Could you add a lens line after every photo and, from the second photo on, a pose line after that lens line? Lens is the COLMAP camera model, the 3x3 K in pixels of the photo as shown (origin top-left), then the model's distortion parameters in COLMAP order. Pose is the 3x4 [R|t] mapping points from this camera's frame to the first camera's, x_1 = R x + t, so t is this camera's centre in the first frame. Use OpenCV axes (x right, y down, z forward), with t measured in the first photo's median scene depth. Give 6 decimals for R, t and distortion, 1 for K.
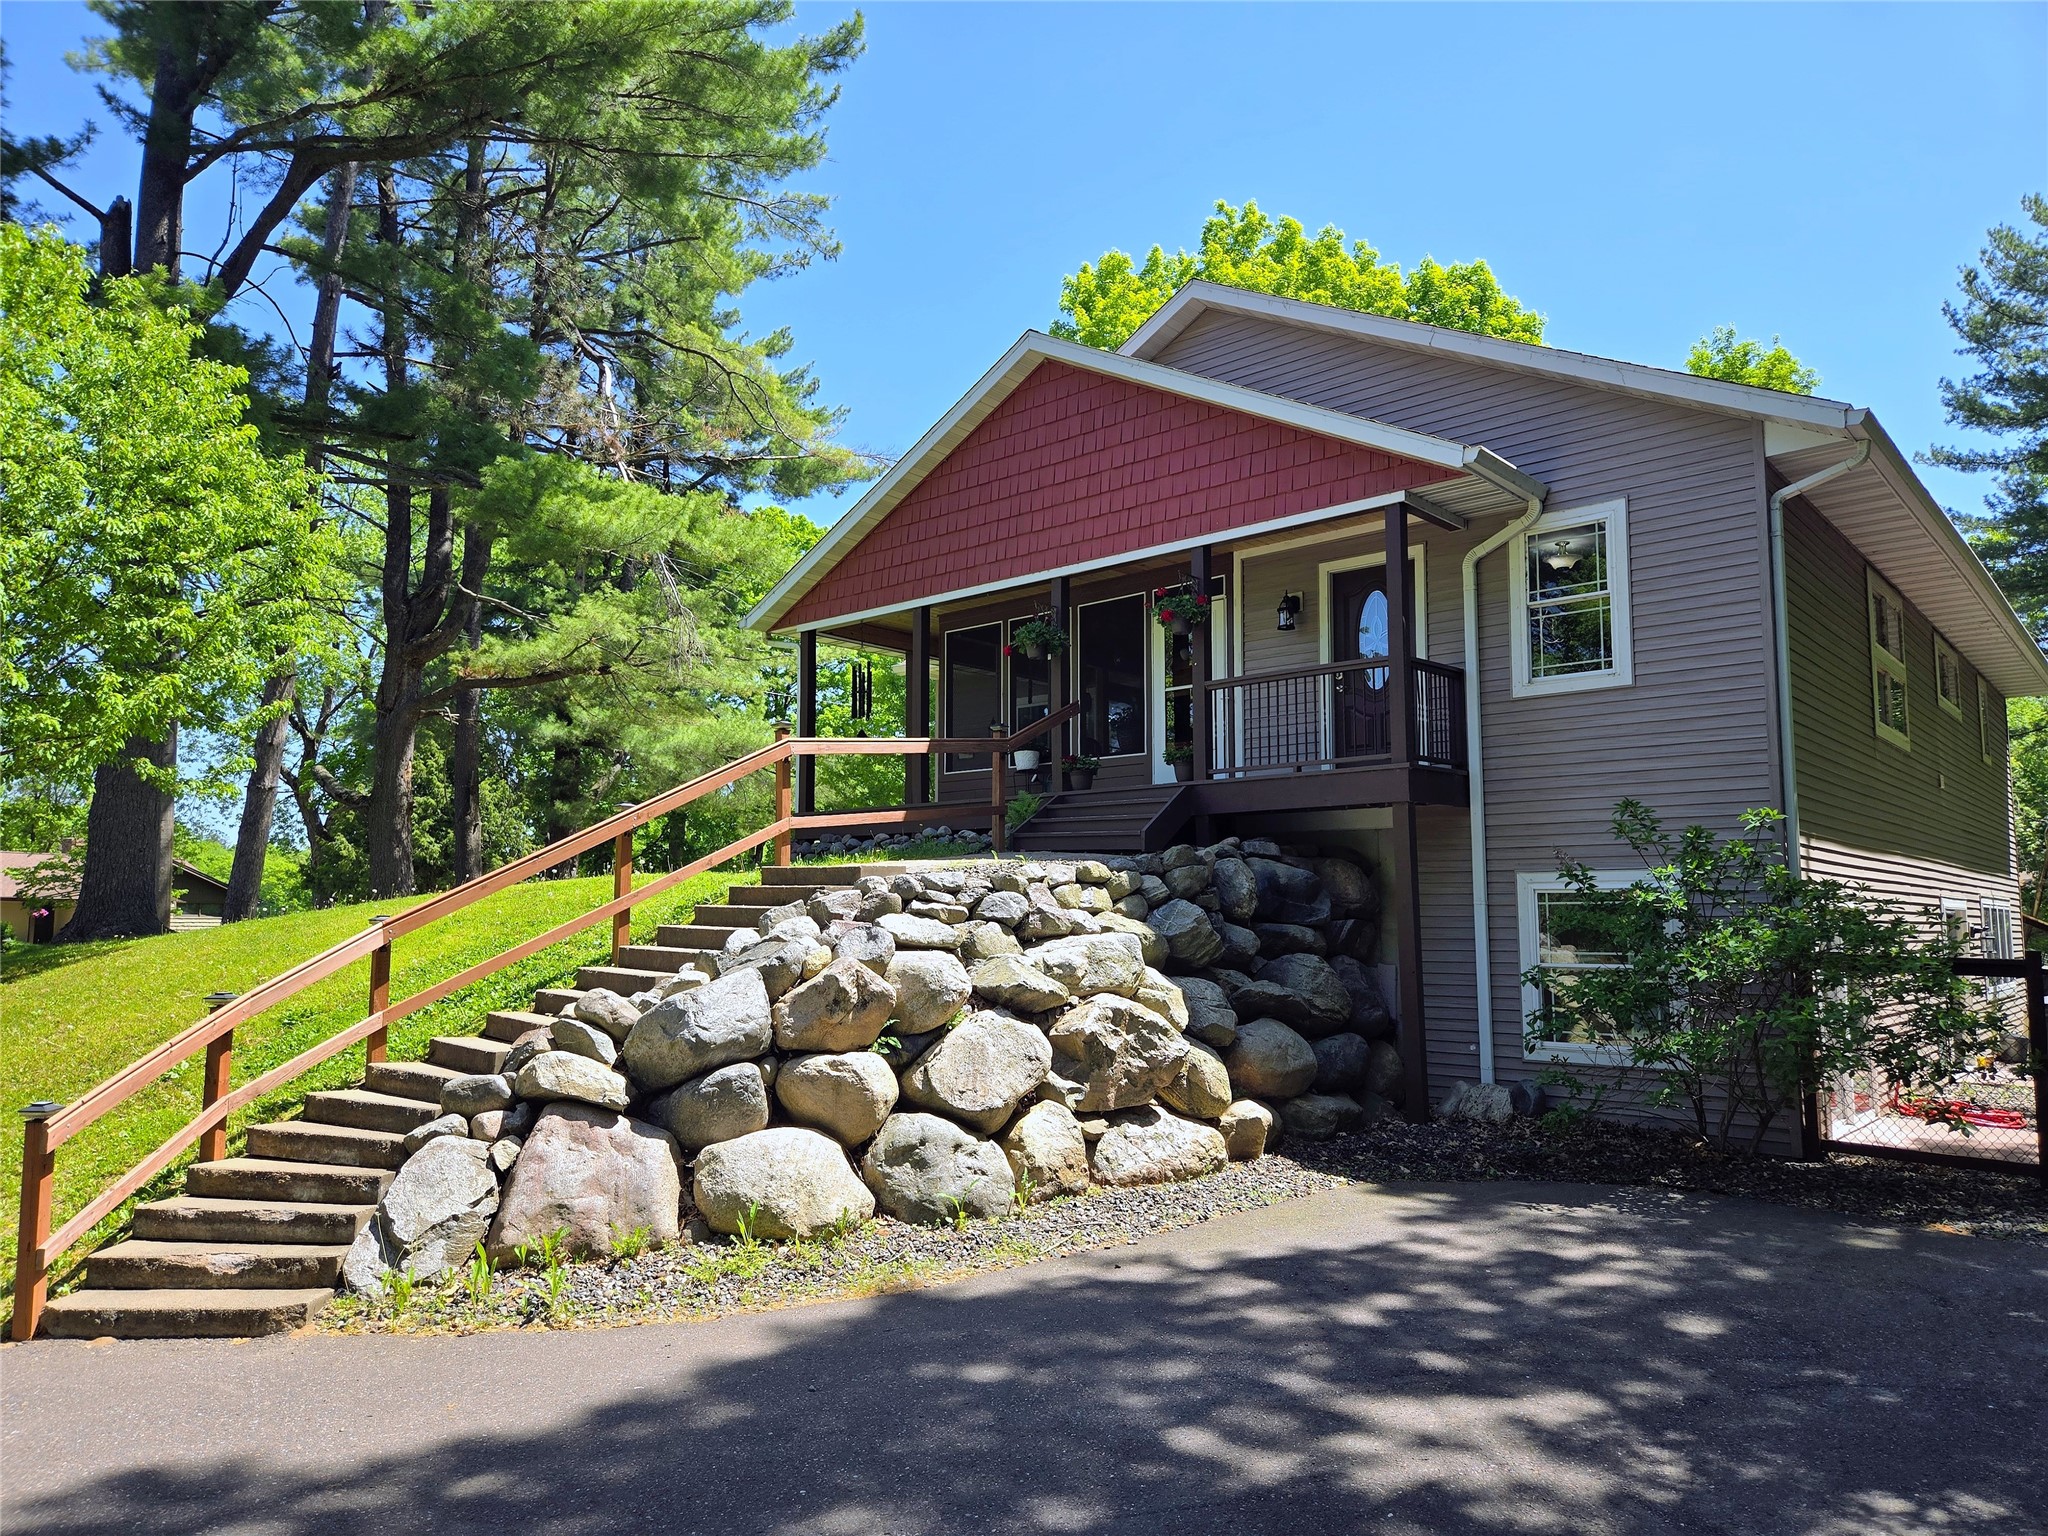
lens RADIAL K [[1353.7, 0, 1024.2], [0, 1353.7, 783.1], [0, 0, 1]] dist [0.044027, -0.003709]
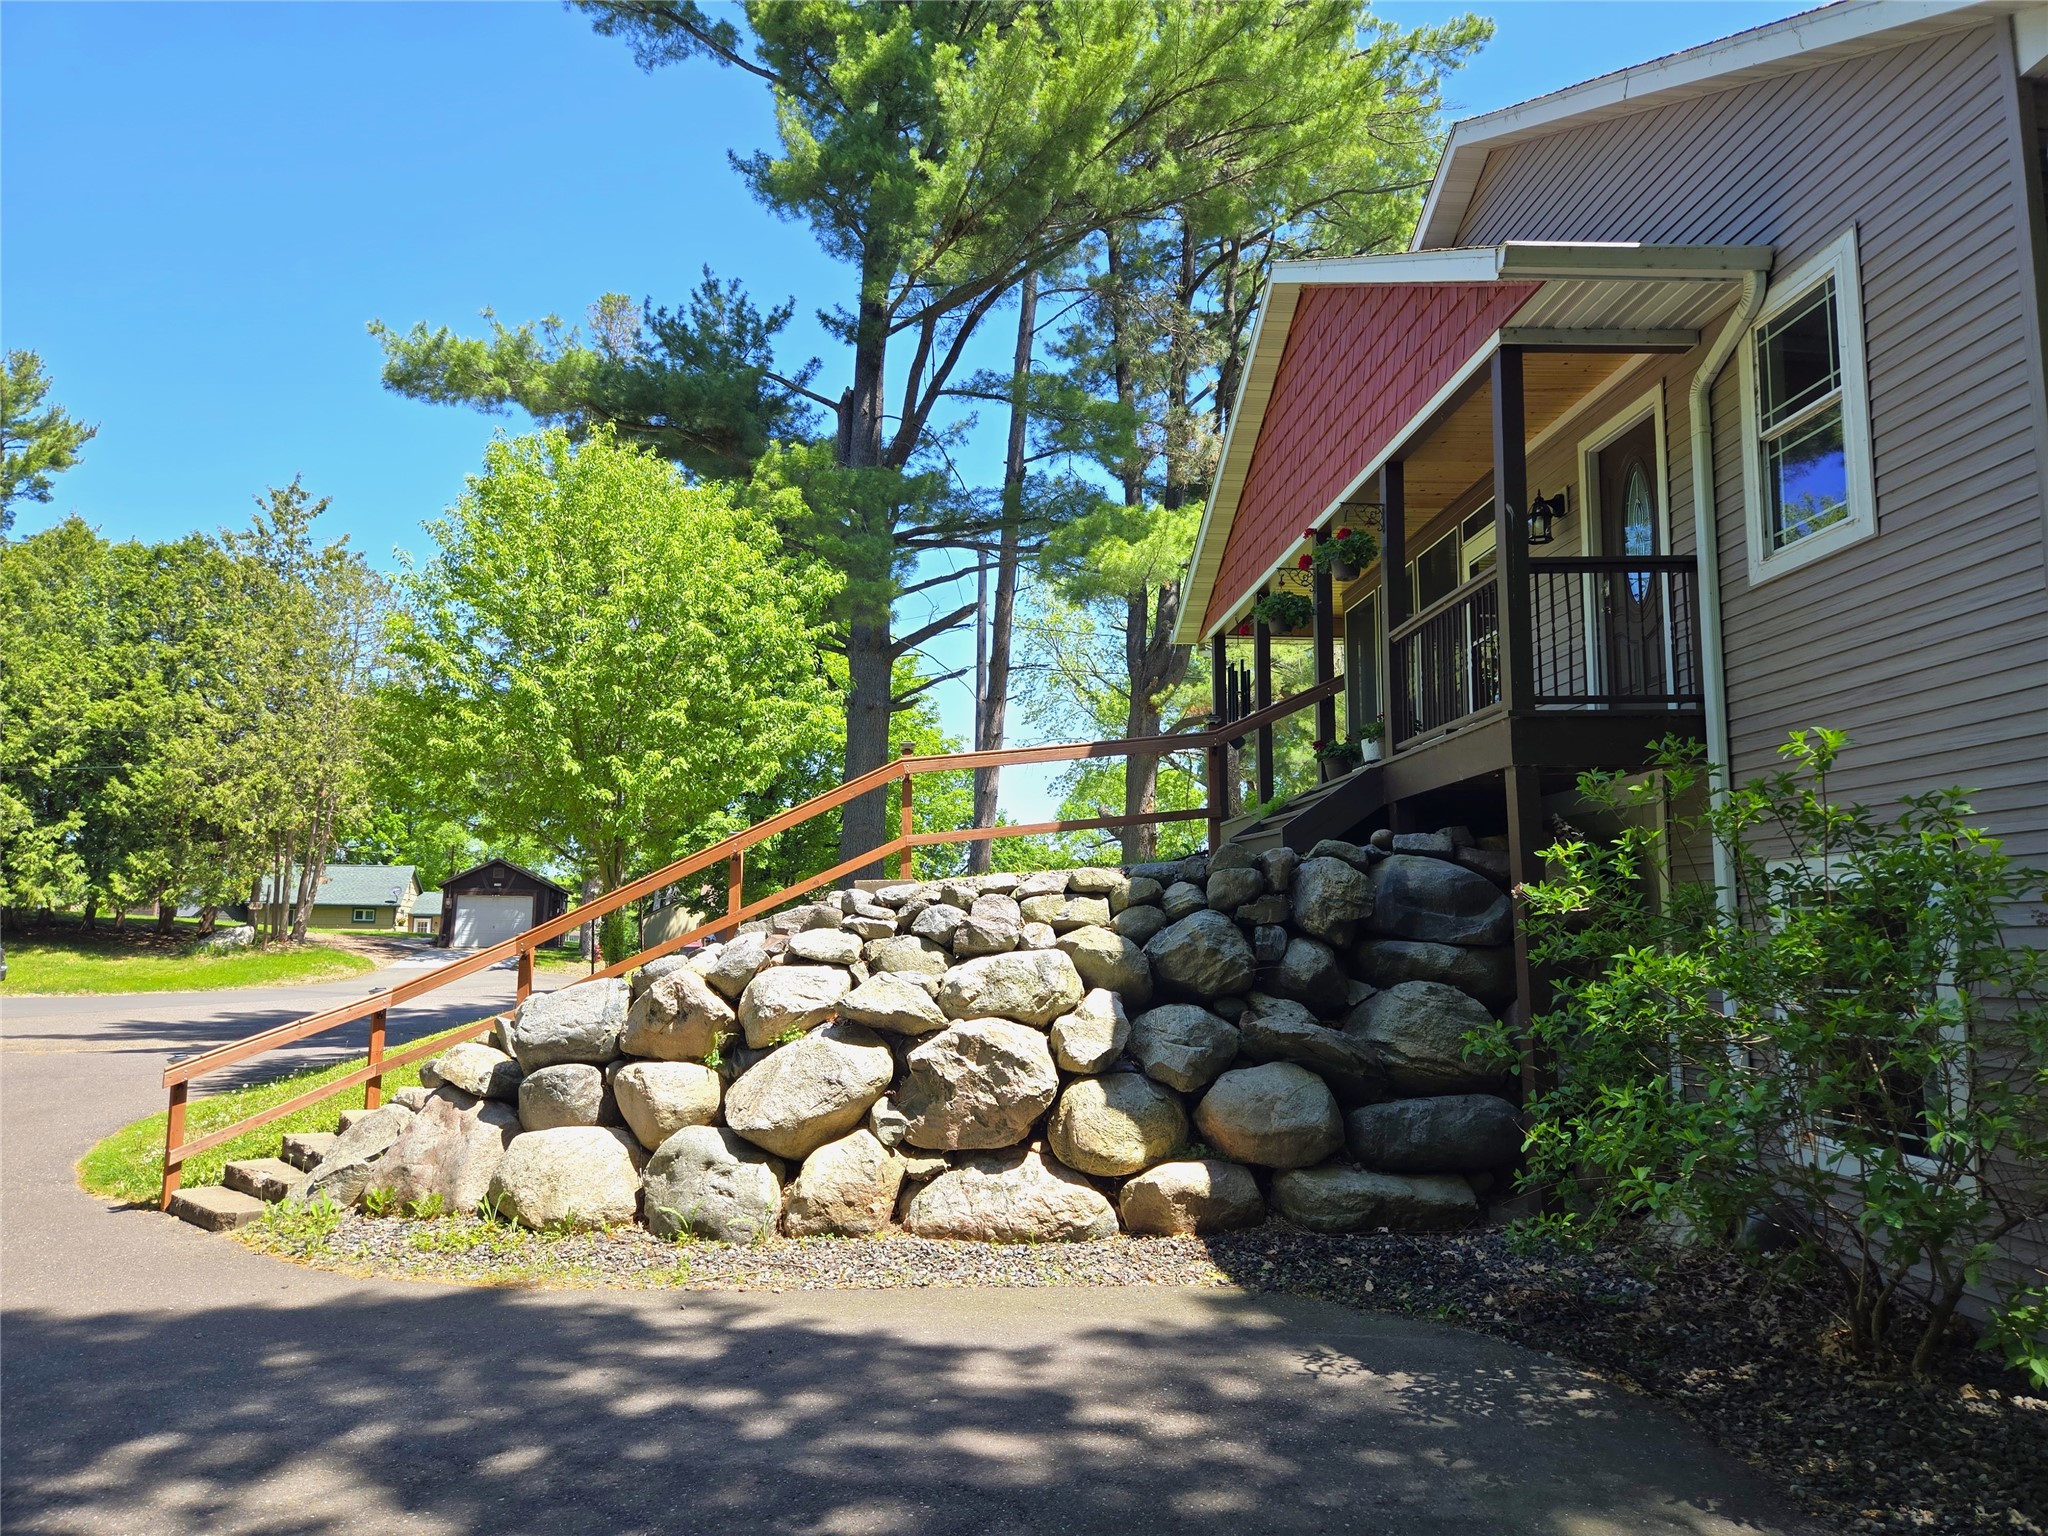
lens RADIAL K [[1355.6, 0, 1018.5], [0, 1355.6, 764.9], [0, 0, 1]] dist [0.064159, -0.049030]
pose [[0.711571, -0.088832, -0.696976, 0.829514], [0.067856, 0.996027, -0.057671, 0.050789], [0.699330, -0.006257, 0.714772, 0.447190]]
